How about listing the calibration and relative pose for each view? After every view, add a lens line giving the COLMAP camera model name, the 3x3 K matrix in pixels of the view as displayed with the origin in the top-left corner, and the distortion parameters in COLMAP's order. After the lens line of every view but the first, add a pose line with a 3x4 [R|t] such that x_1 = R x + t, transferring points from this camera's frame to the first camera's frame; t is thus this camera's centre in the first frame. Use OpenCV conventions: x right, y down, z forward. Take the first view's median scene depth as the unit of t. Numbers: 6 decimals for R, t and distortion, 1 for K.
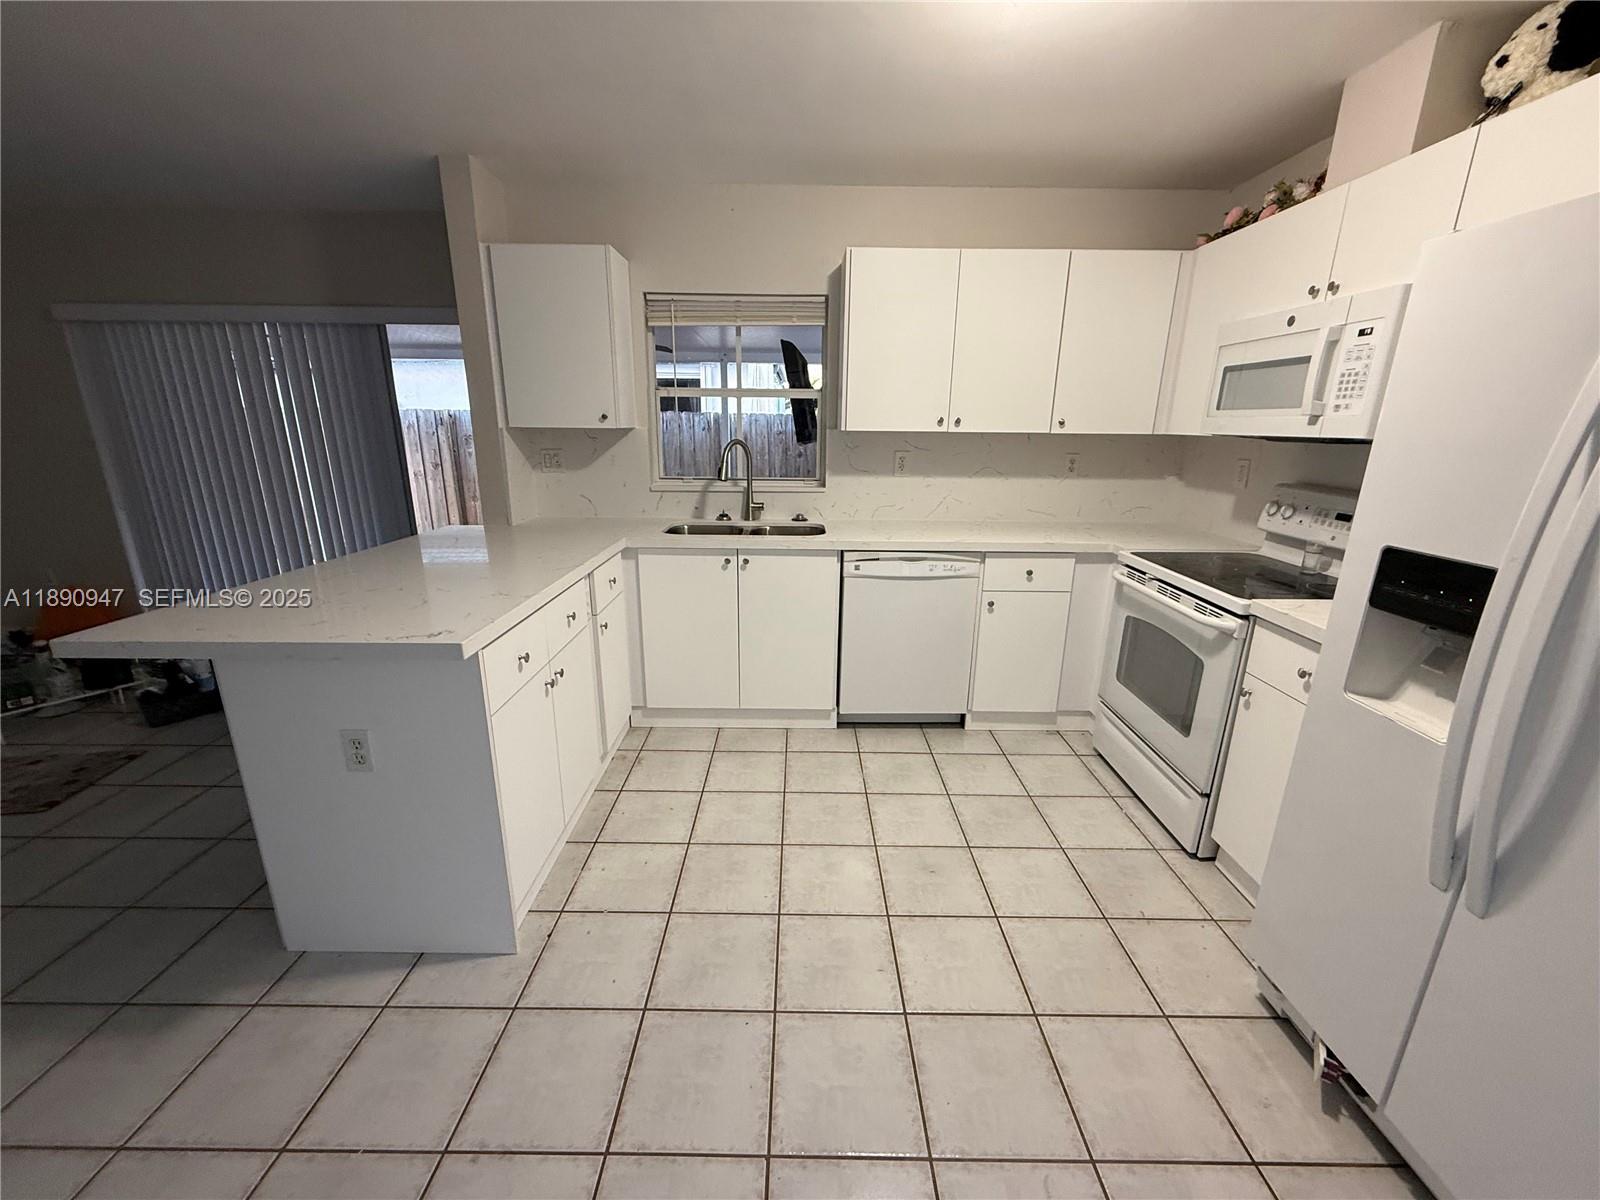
lens RADIAL K [[639.0, 0, 795.4], [0, 639.0, 598.6], [0, 0, 1]] dist [0.001623, -0.000200]
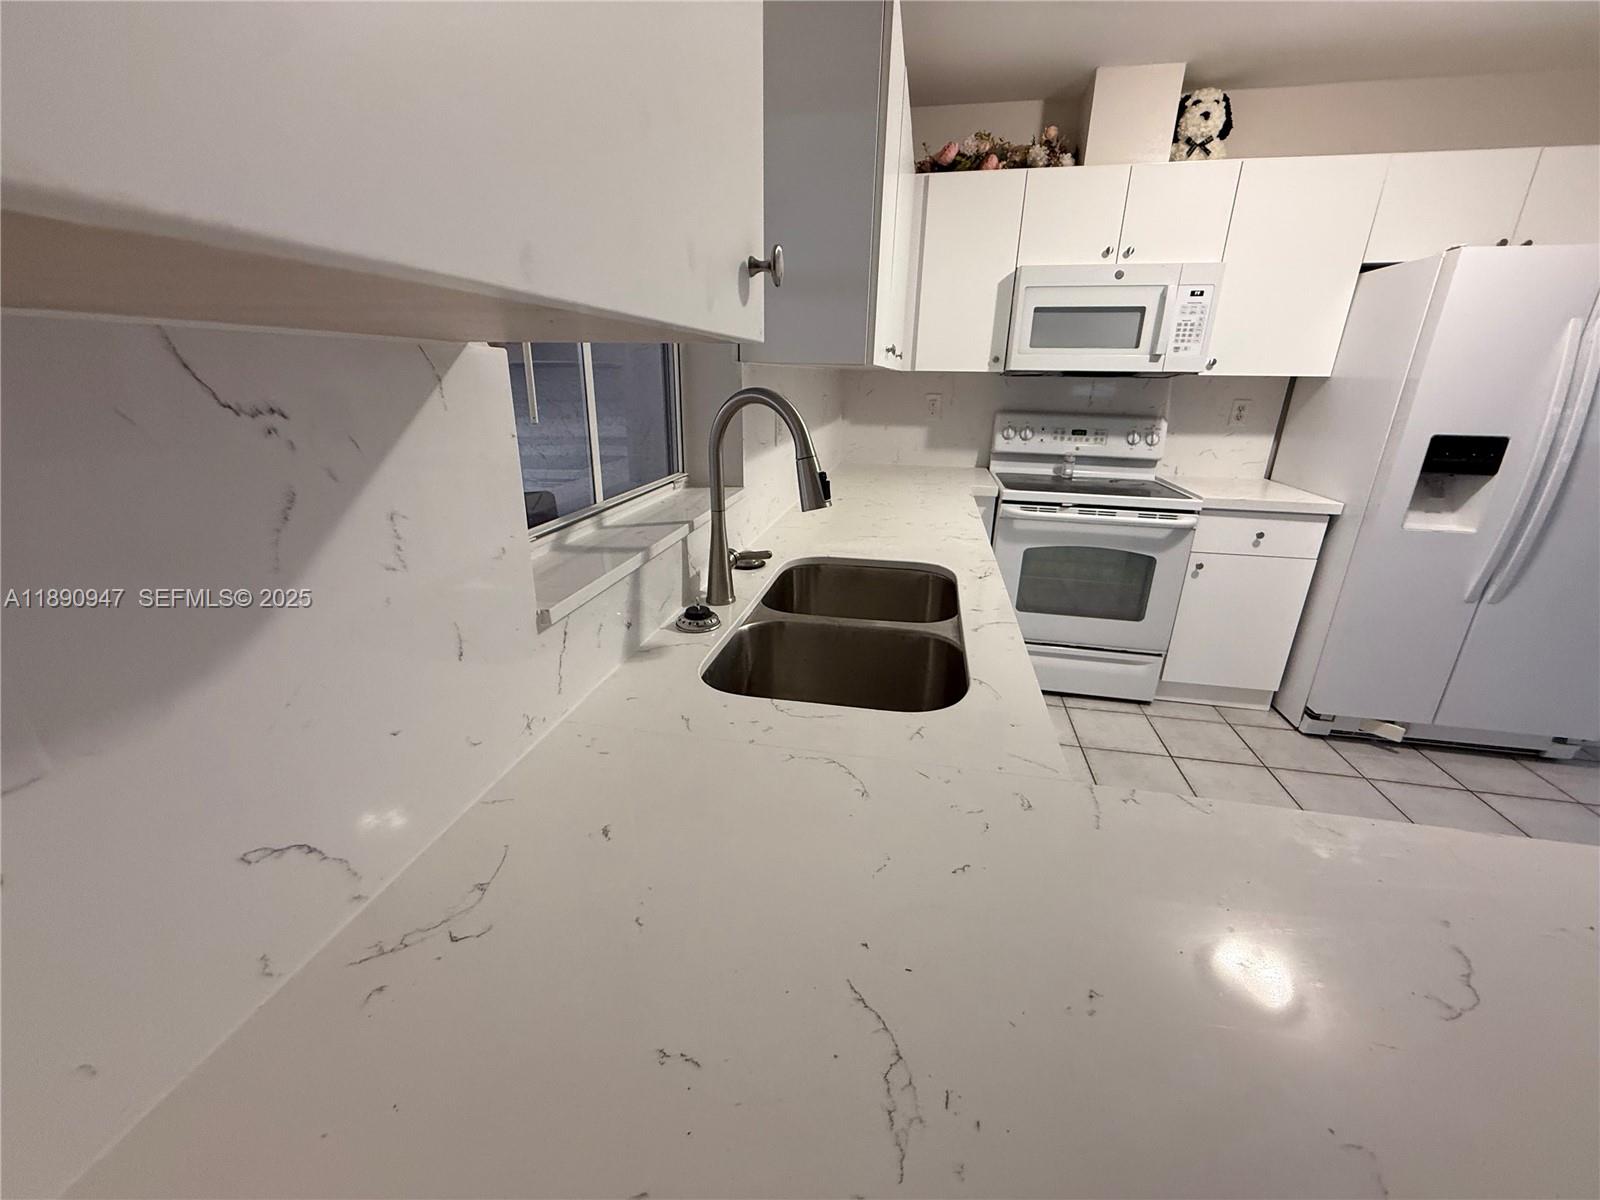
lens RADIAL K [[639.0, 0, 797.2], [0, 639.0, 598.9], [0, 0, 1]] dist [0.001623, -0.000200]
pose [[0.186246, -0.332220, 0.924631, -0.668223], [0.250345, 0.926081, 0.282315, -0.352438], [-0.950073, 0.178897, 0.255649, 1.360554]]
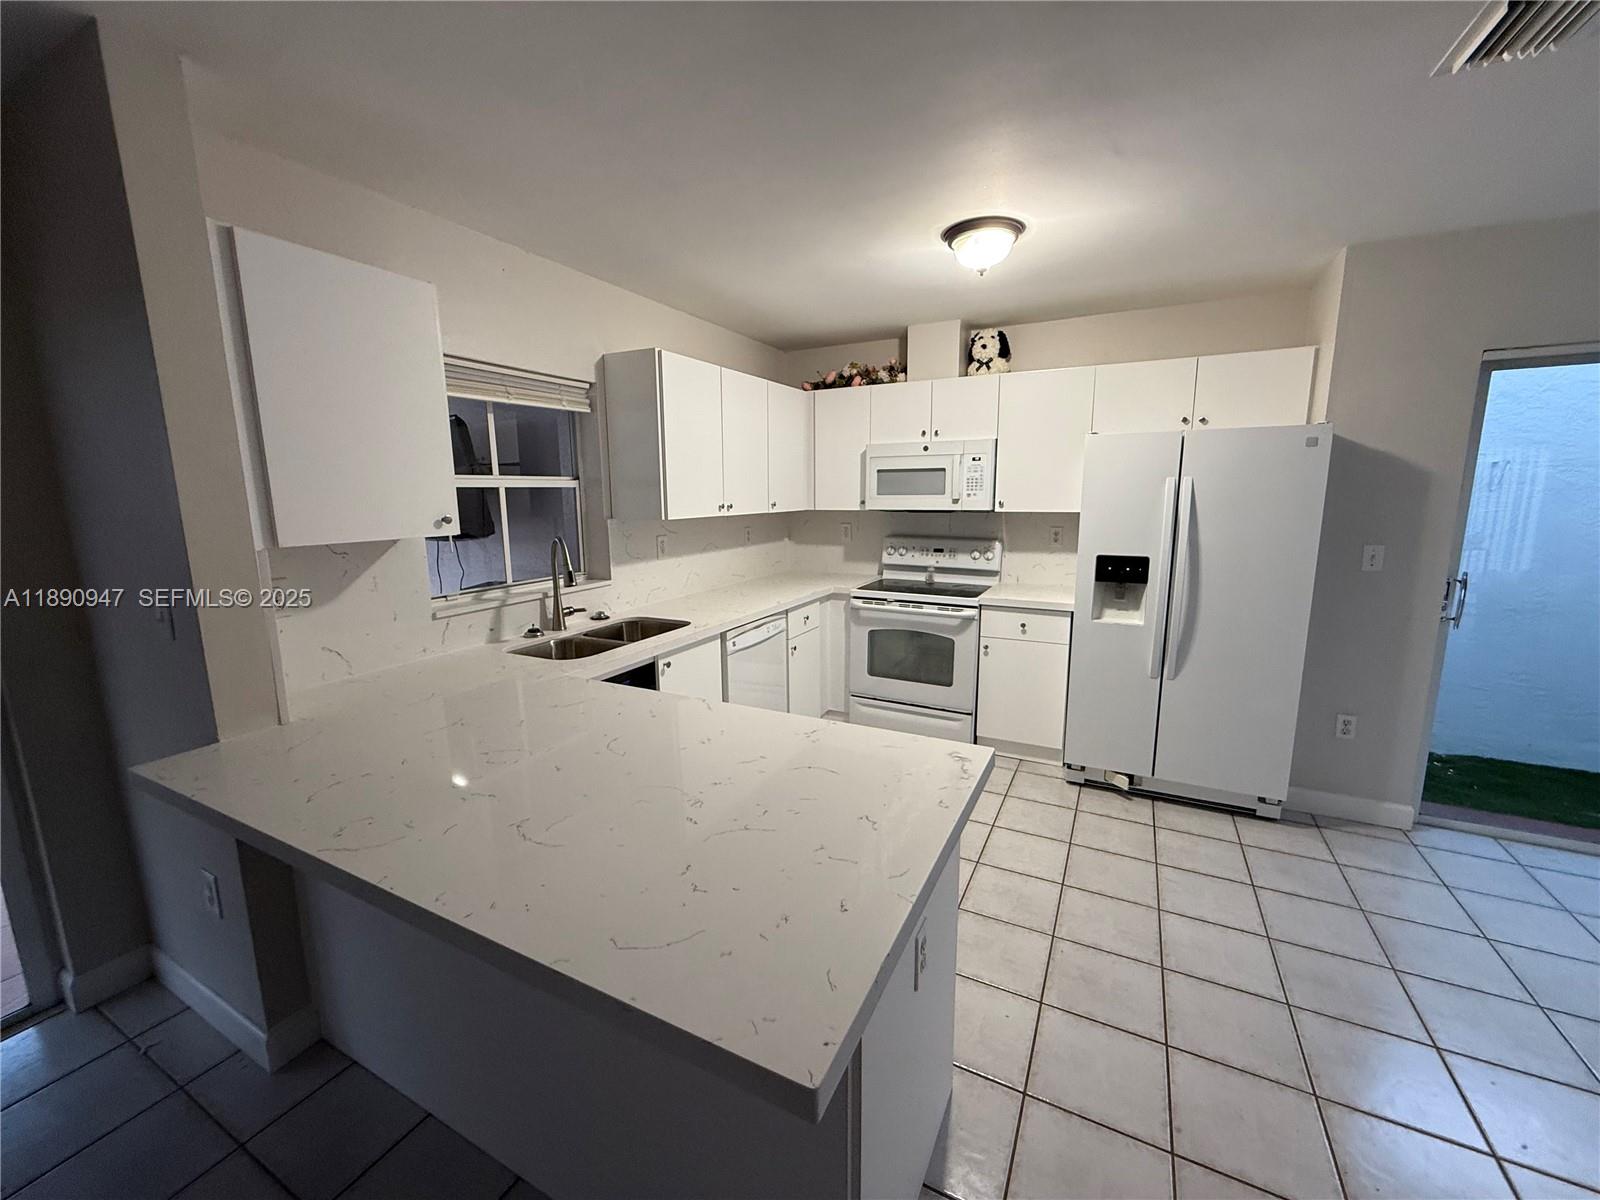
lens RADIAL K [[639.0, 0, 796.7], [0, 639.0, 599.1], [0, 0, 1]] dist [0.001623, -0.000200]
pose [[0.457166, -0.164523, 0.874032, -1.042318], [0.251922, 0.966447, 0.050151, -0.198815], [-0.852957, 0.197260, 0.483273, 0.507369]]
